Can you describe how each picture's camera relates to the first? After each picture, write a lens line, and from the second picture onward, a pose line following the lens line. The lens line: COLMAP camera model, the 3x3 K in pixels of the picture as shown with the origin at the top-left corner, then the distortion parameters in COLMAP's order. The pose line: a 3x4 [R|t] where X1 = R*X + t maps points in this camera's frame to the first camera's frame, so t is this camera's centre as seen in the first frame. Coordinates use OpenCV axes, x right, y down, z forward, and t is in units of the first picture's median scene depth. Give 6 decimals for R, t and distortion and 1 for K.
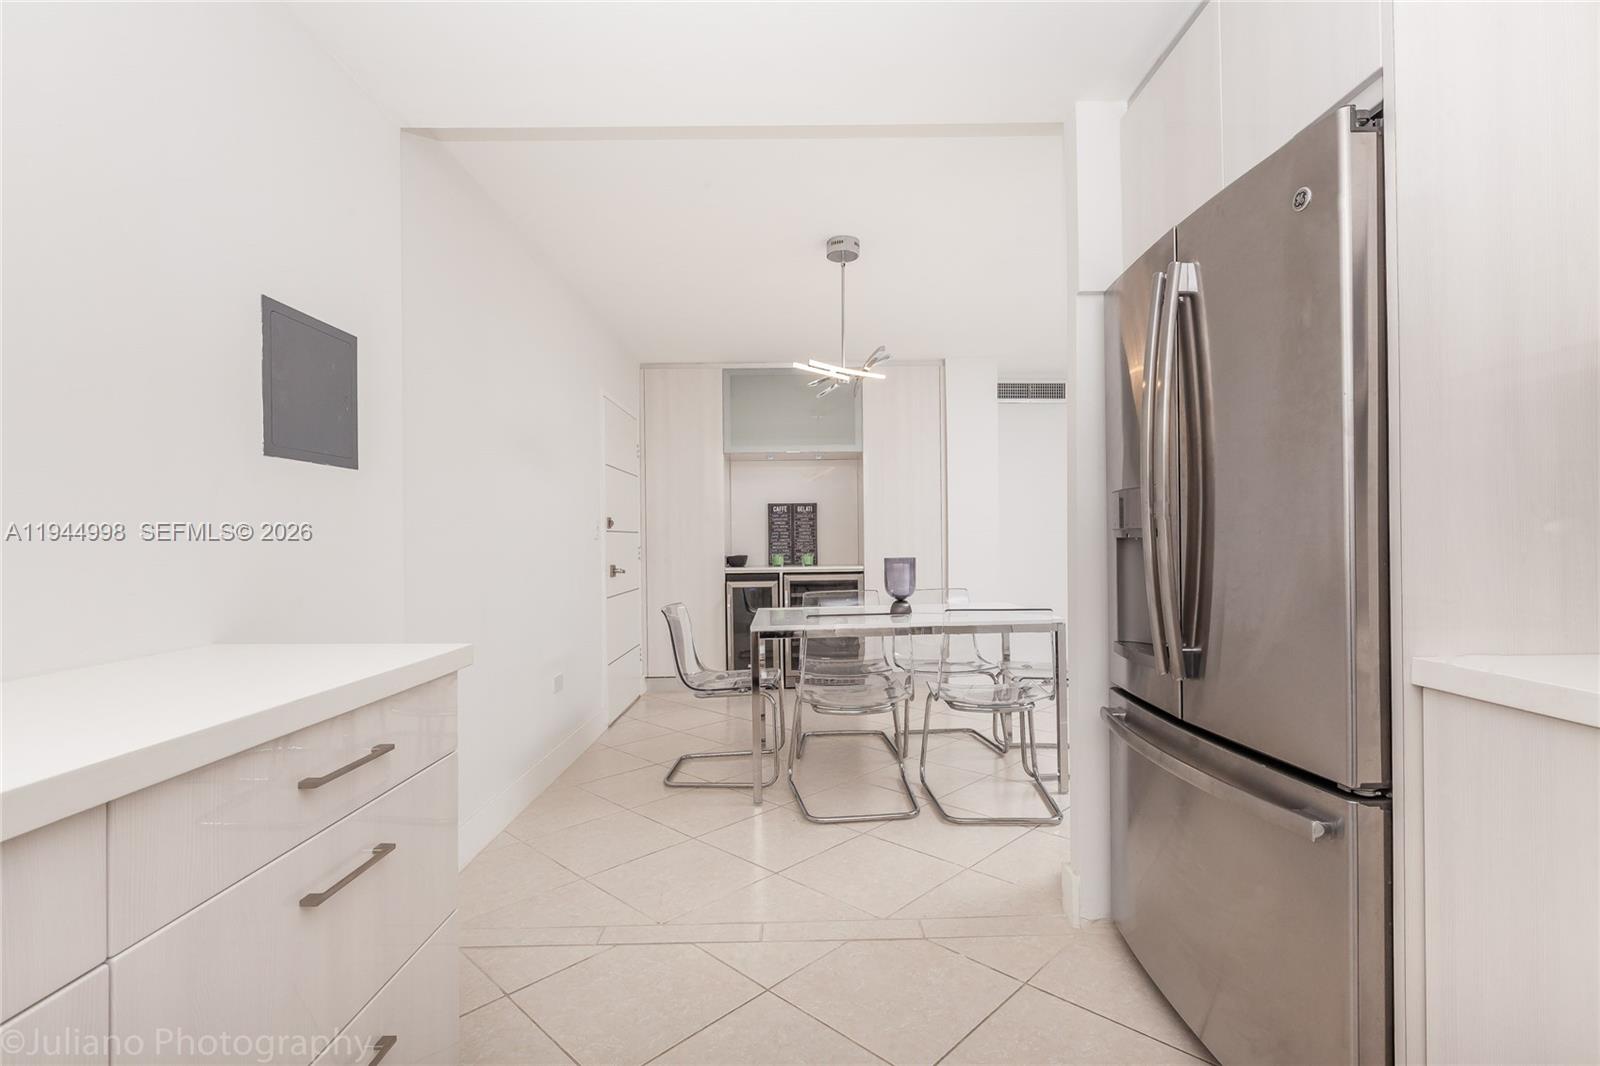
lens RADIAL K [[749.7, 0, 810.9], [0, 749.7, 541.4], [0, 0, 1]] dist [0.003009, -0.001921]
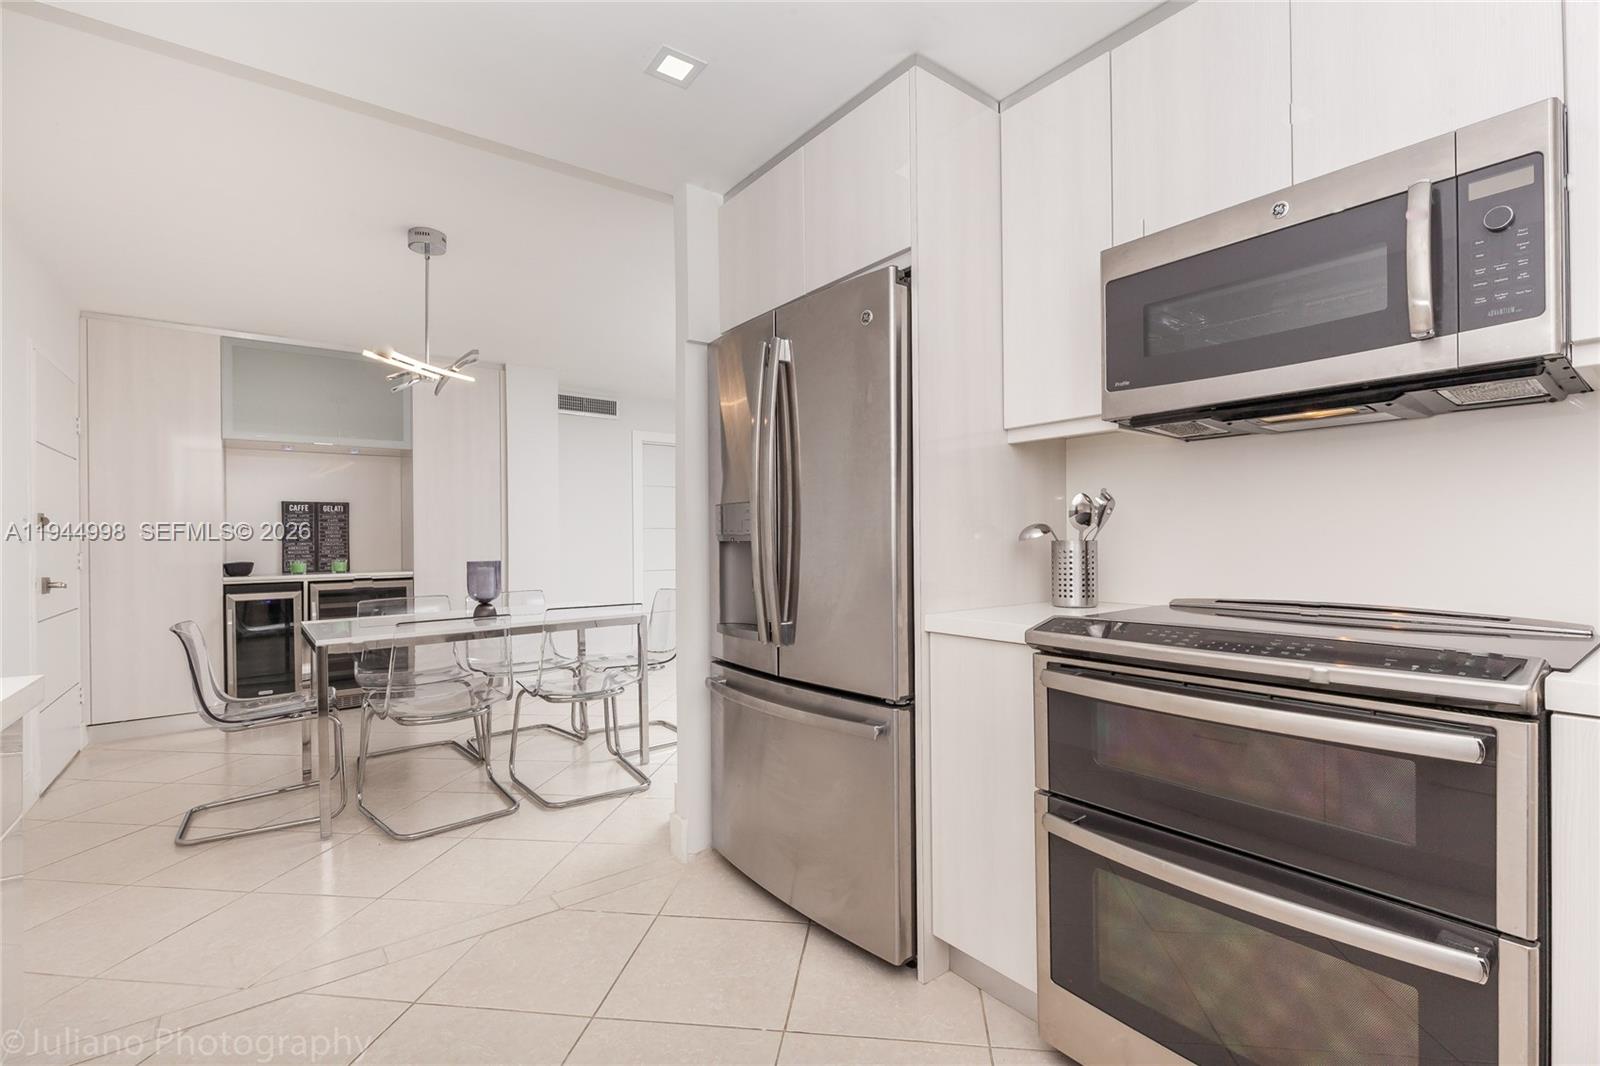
lens RADIAL K [[718.5, 0, 811.6], [0, 718.5, 542.6], [0, 0, 1]] dist [0.004159, -0.000056]
pose [[0.803033, 0.000437, 0.595935, -0.114555], [0.001919, 0.999993, -0.003319, 0.001083], [-0.595932, 0.003809, 0.803026, -0.037032]]
